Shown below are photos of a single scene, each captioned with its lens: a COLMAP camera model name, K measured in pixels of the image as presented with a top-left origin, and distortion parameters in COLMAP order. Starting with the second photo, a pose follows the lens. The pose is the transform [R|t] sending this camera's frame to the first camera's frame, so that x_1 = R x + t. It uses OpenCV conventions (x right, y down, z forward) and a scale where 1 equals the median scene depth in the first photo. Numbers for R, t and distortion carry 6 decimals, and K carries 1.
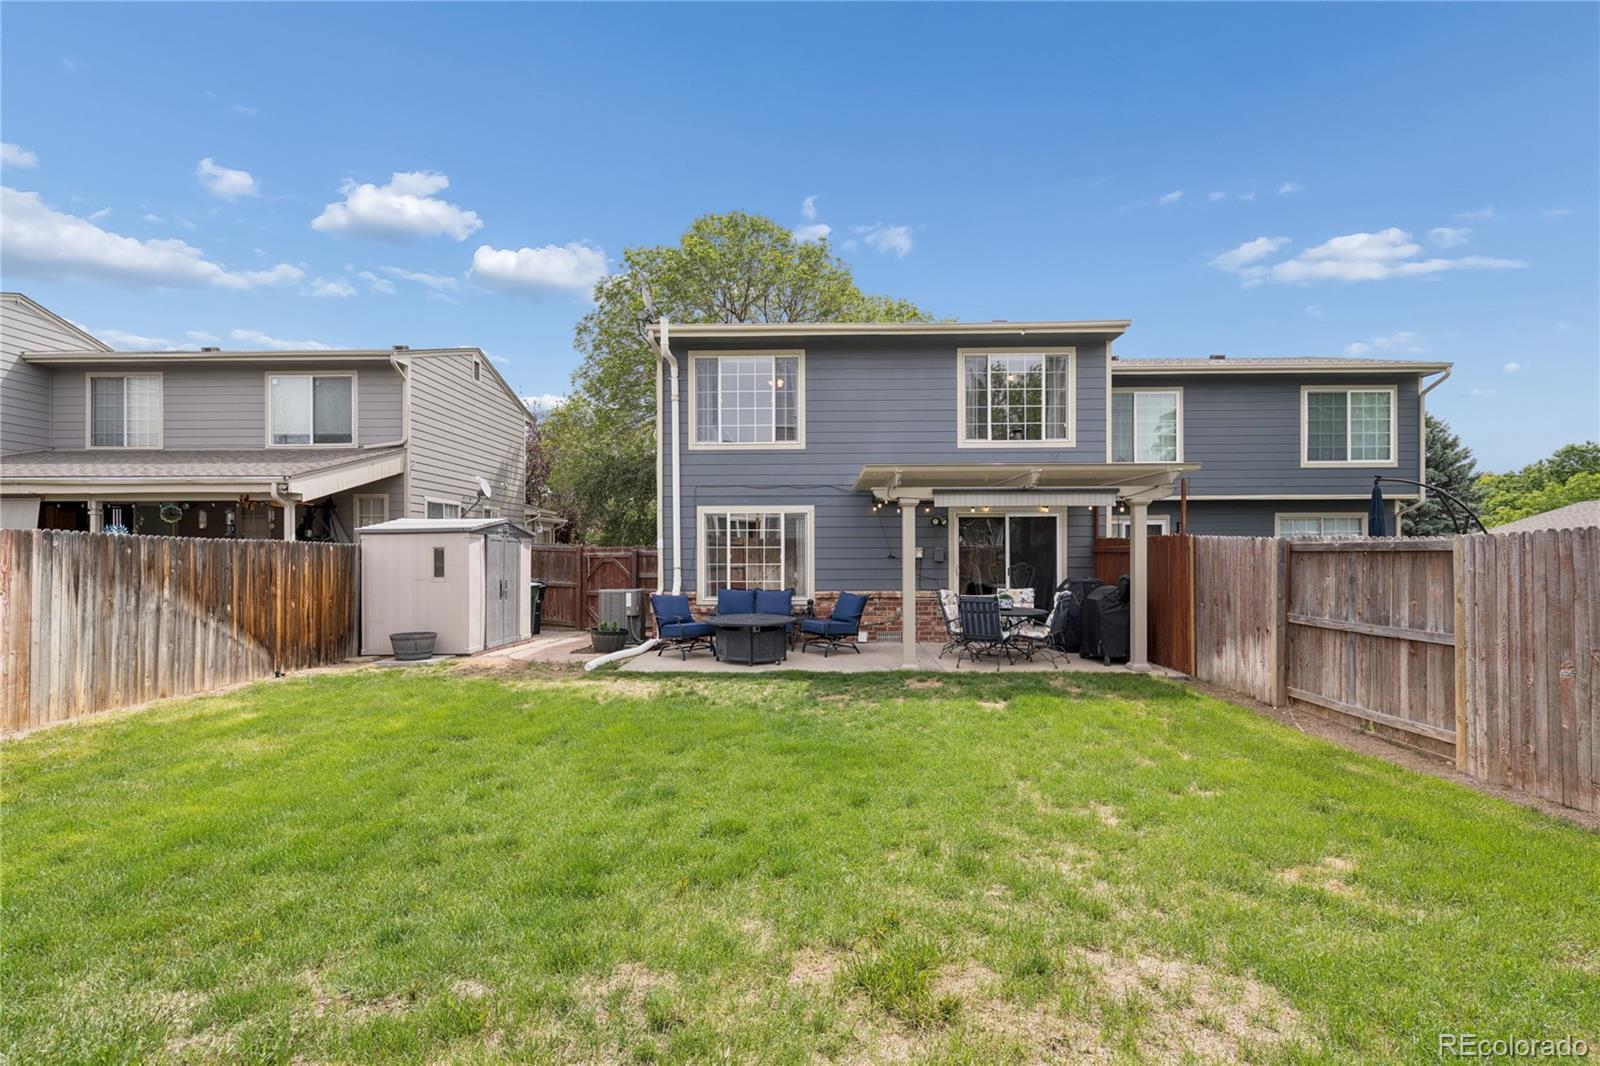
lens RADIAL K [[760.6, 0, 800.9], [0, 760.6, 545.3], [0, 0, 1]] dist [-0.000215, 0.000150]
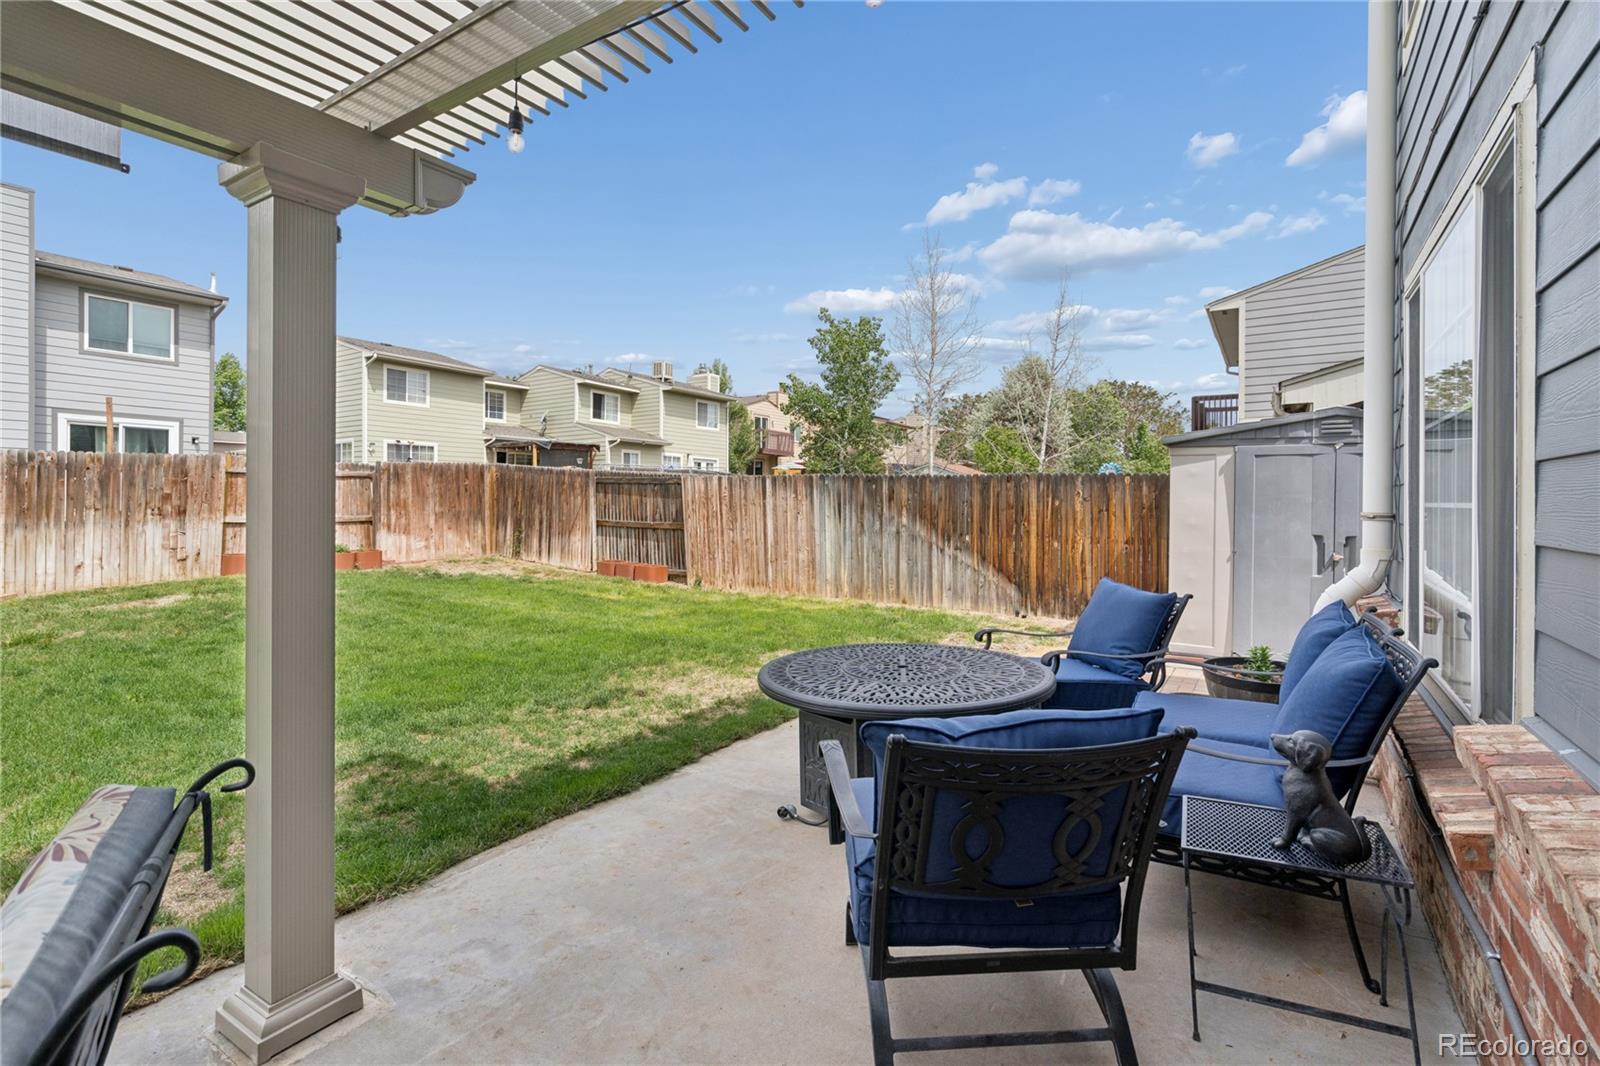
lens RADIAL K [[749.2, 0, 796.4], [0, 749.2, 490.7], [0, 0, 1]] dist [-0.000042, 0.000961]
pose [[-0.527352, -0.010341, -0.849584, 0.196112], [0.009598, 0.999790, -0.018126, 0.022822], [0.849592, -0.017713, -0.527142, 0.969718]]
